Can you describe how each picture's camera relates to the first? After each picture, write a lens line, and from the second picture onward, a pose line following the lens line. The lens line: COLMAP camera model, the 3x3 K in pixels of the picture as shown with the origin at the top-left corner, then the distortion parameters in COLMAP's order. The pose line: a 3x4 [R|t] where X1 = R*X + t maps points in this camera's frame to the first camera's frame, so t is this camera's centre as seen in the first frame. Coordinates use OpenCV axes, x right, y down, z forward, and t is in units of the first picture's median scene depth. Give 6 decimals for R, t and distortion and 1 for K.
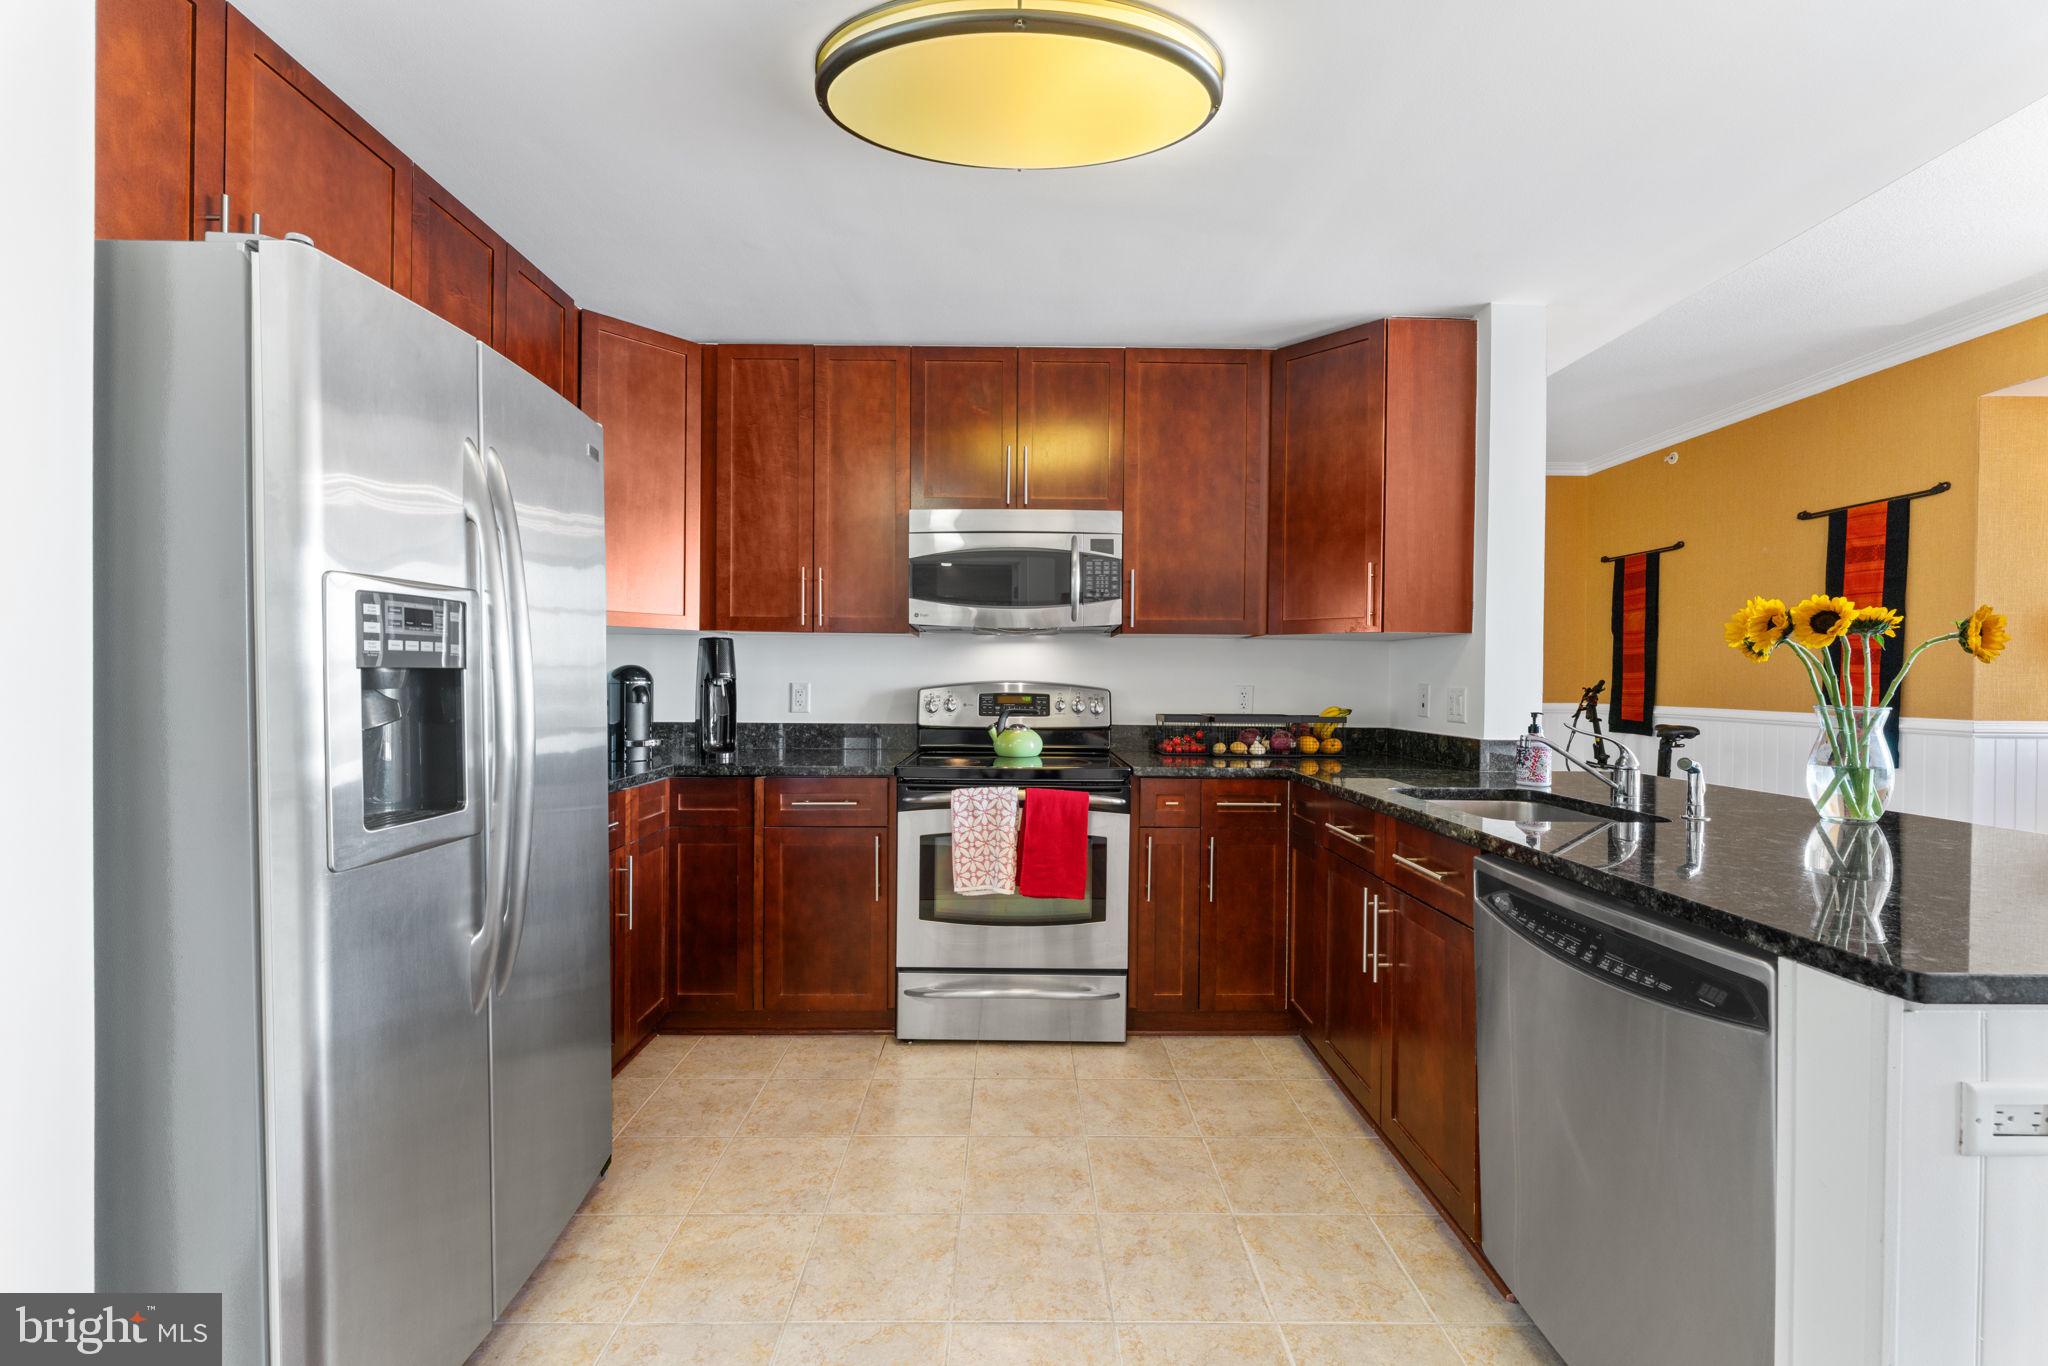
lens RADIAL K [[849.1, 0, 1020.4], [0, 849.1, 657.1], [0, 0, 1]] dist [-0.000081, -0.000110]
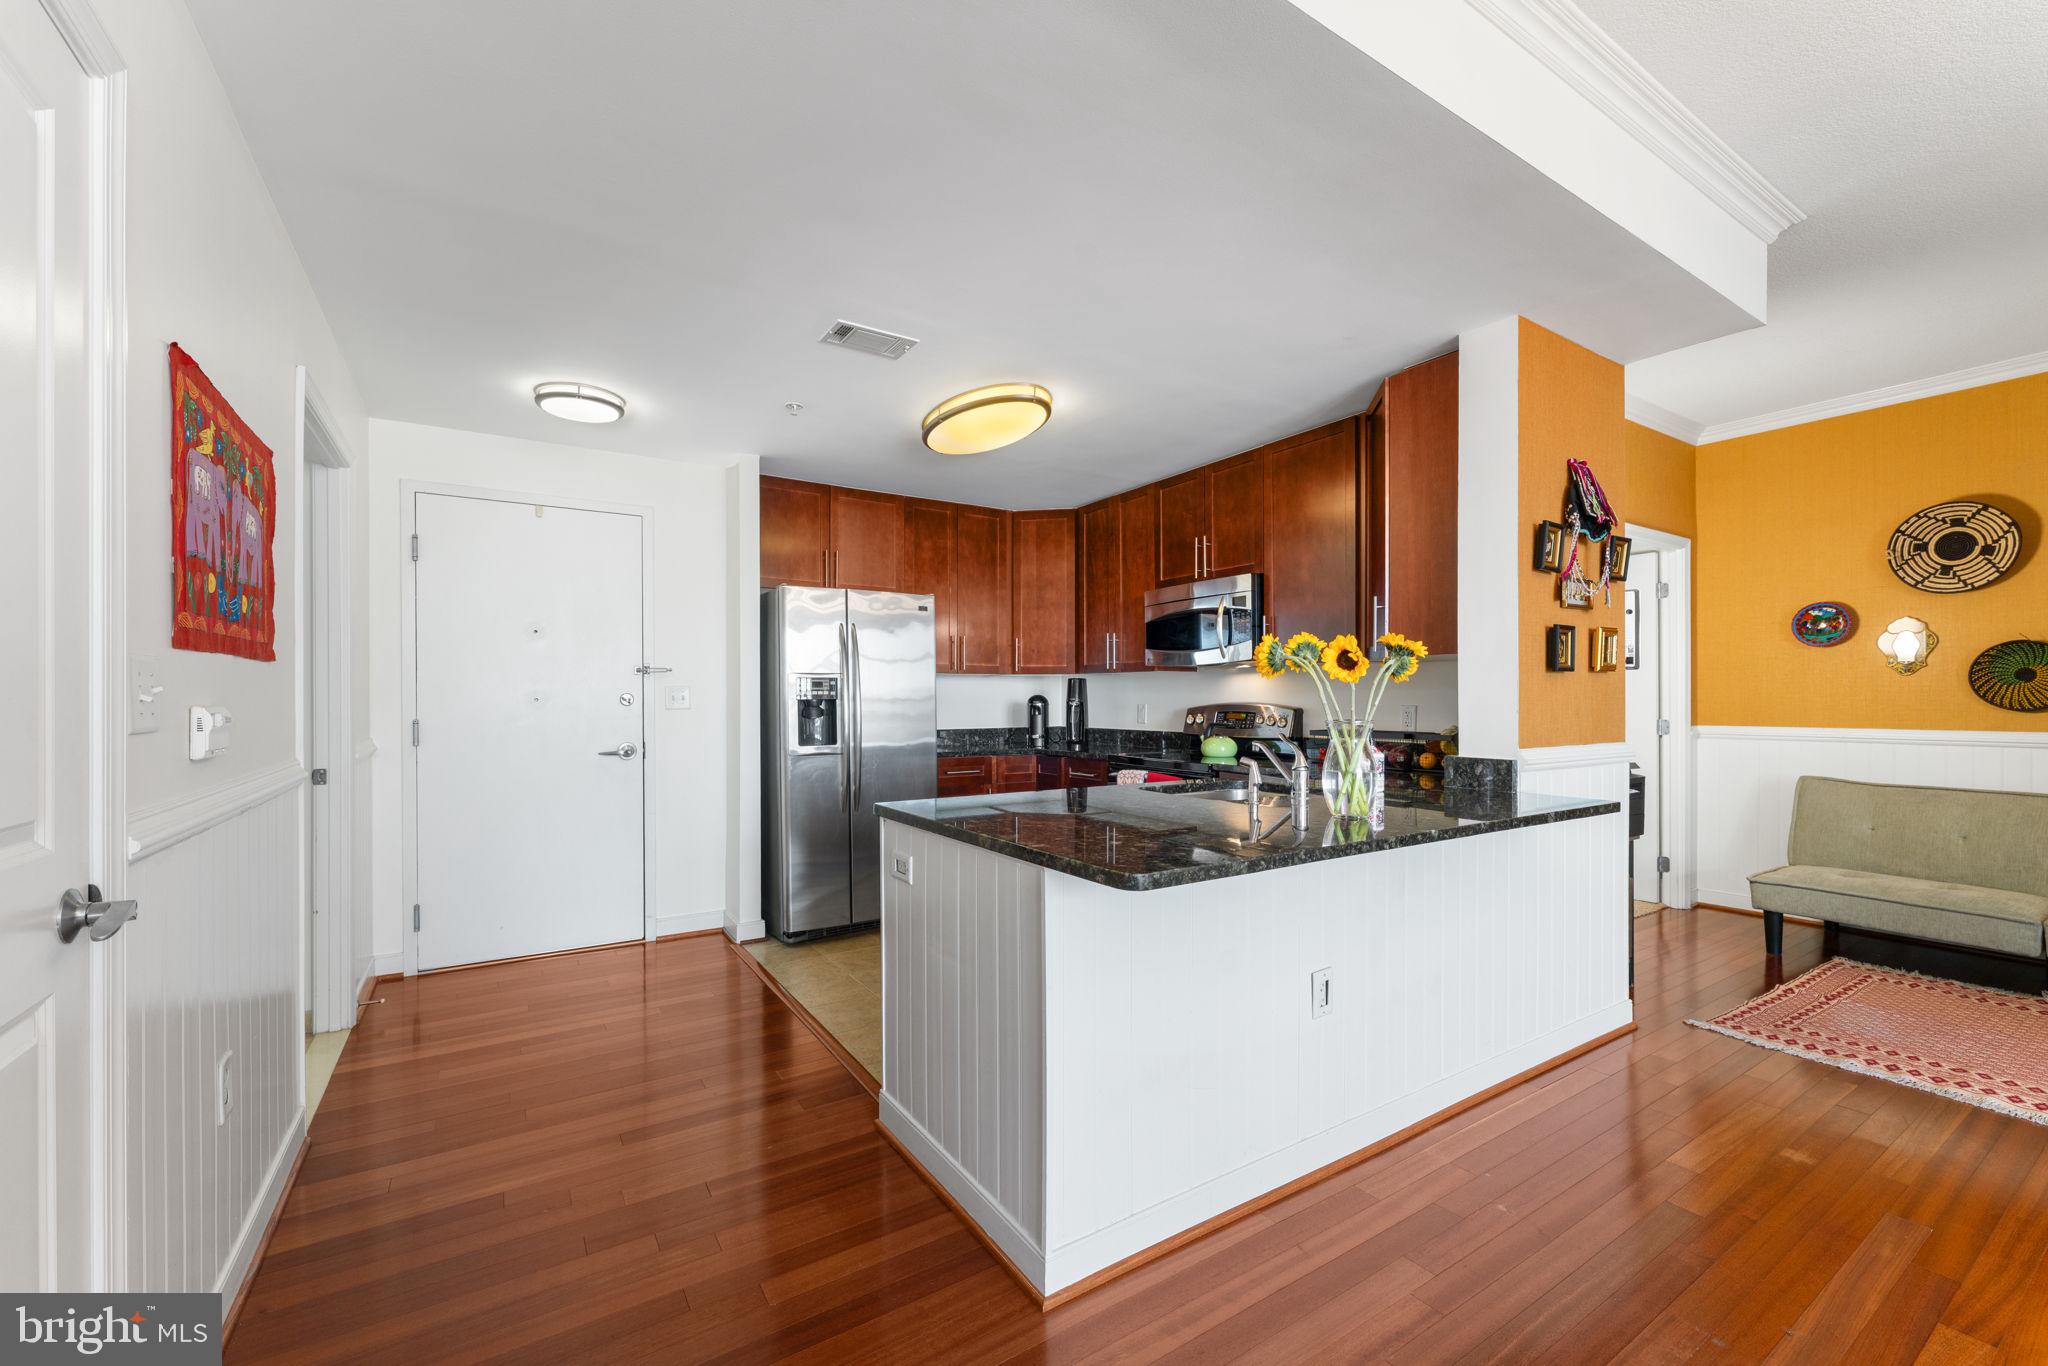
lens RADIAL K [[823.1, 0, 1024.0], [0, 823.1, 683.0], [0, 0, 1]] dist [-0.002005, -0.000657]
pose [[0.537079, -0.025010, -0.843161, 1.011575], [0.019419, 0.999662, -0.017283, 0.014753], [0.843309, -0.007091, 0.537383, 0.007570]]
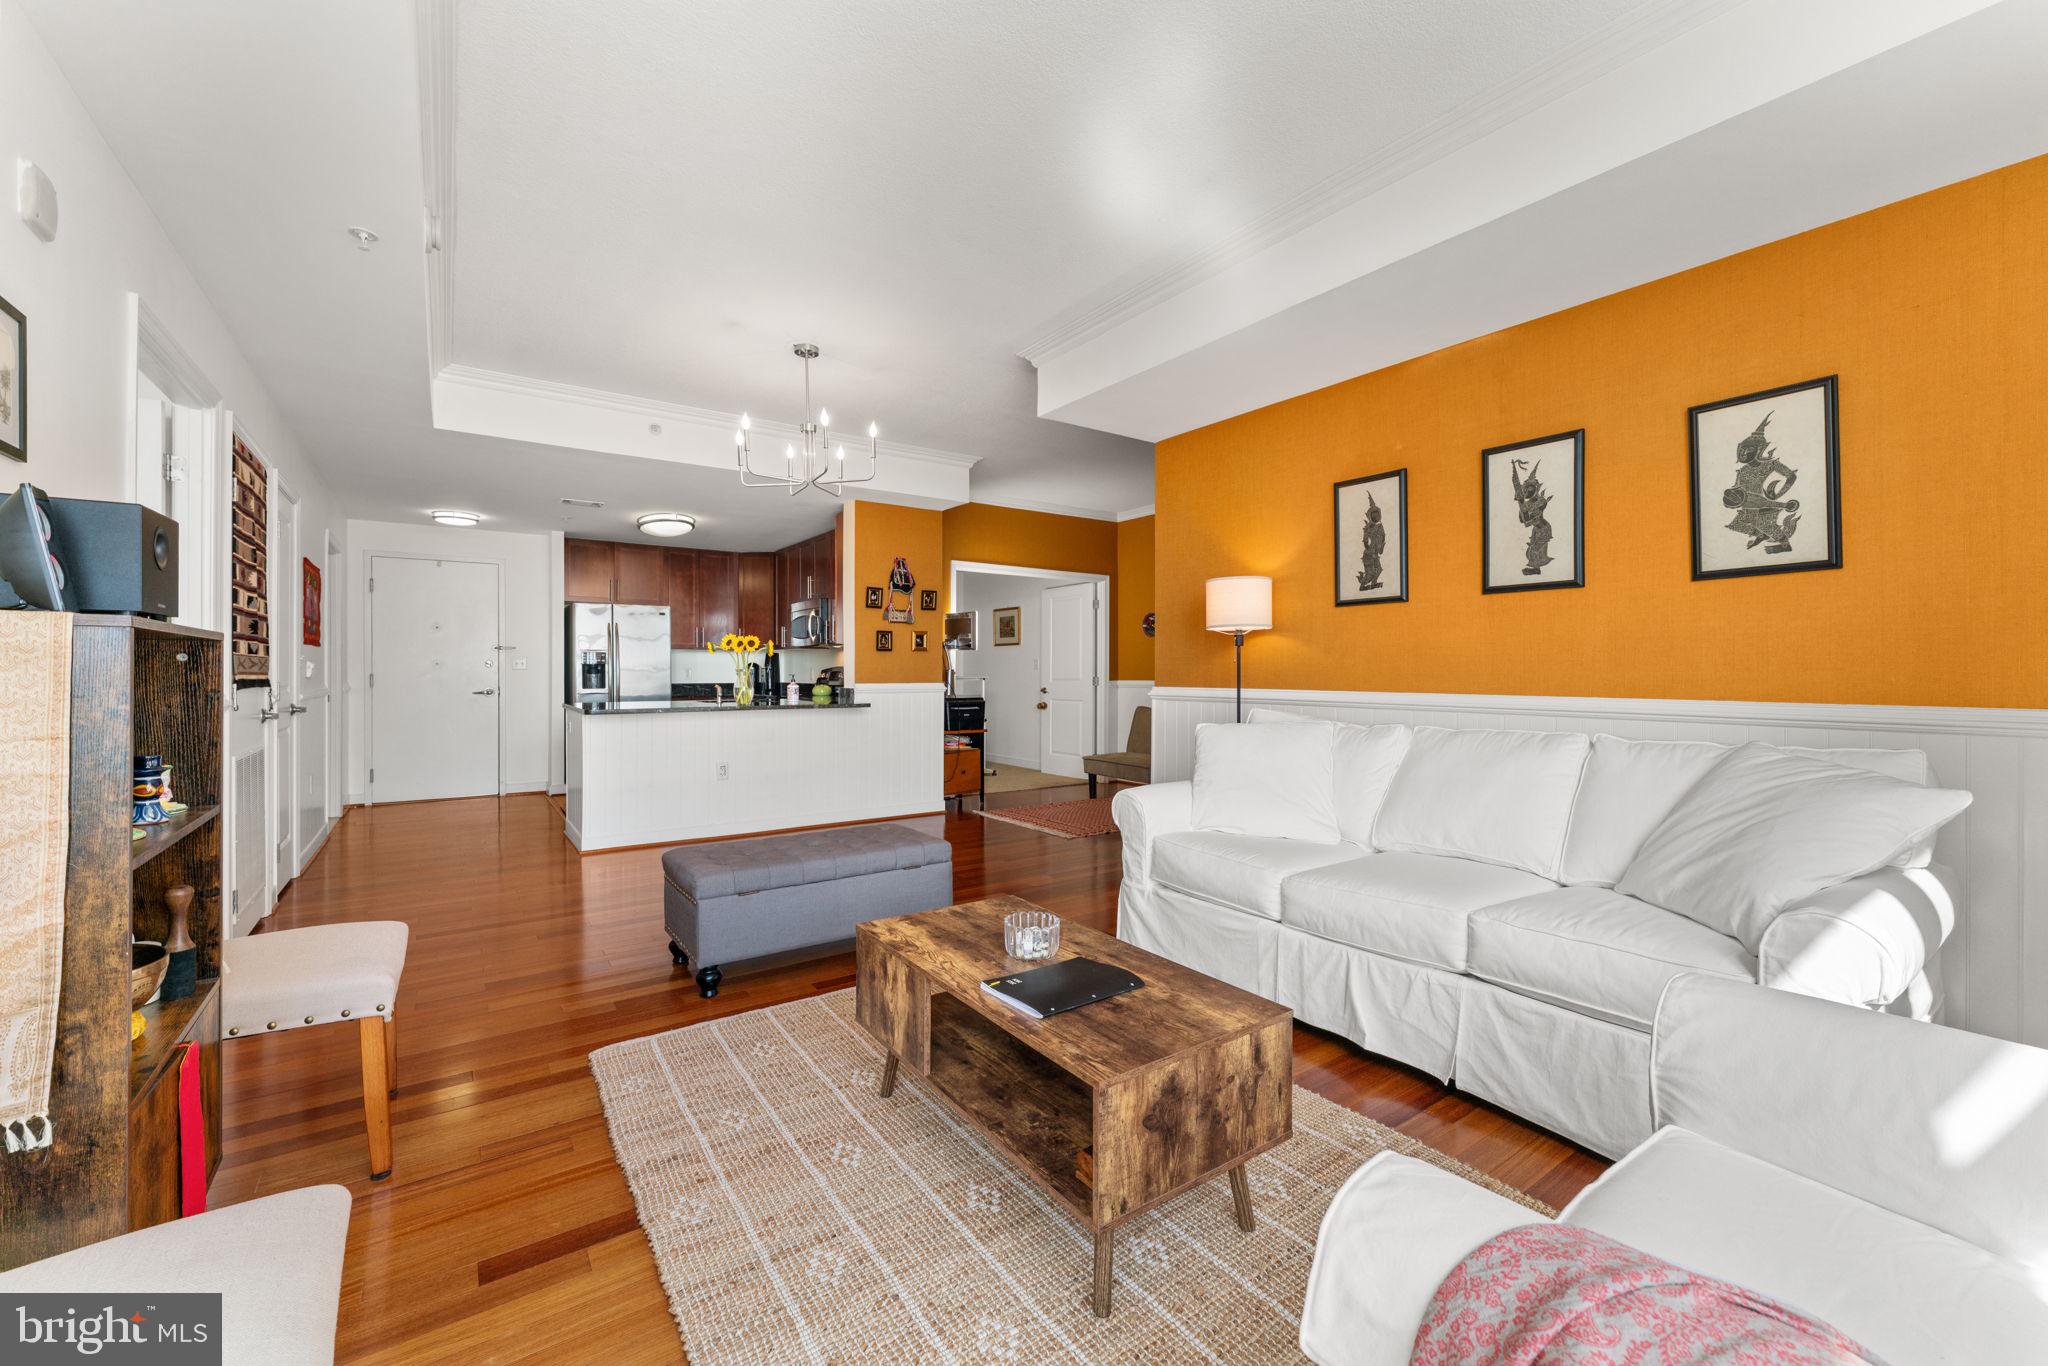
lens RADIAL K [[817.3, 0, 1019.3], [0, 817.3, 657.2], [0, 0, 1]] dist [-0.001429, -0.000172]
pose [[0.571222, -0.023809, -0.820450, 2.412144], [0.017790, 0.999704, -0.016625, 0.054133], [0.820603, -0.005099, 0.571476, 0.084662]]
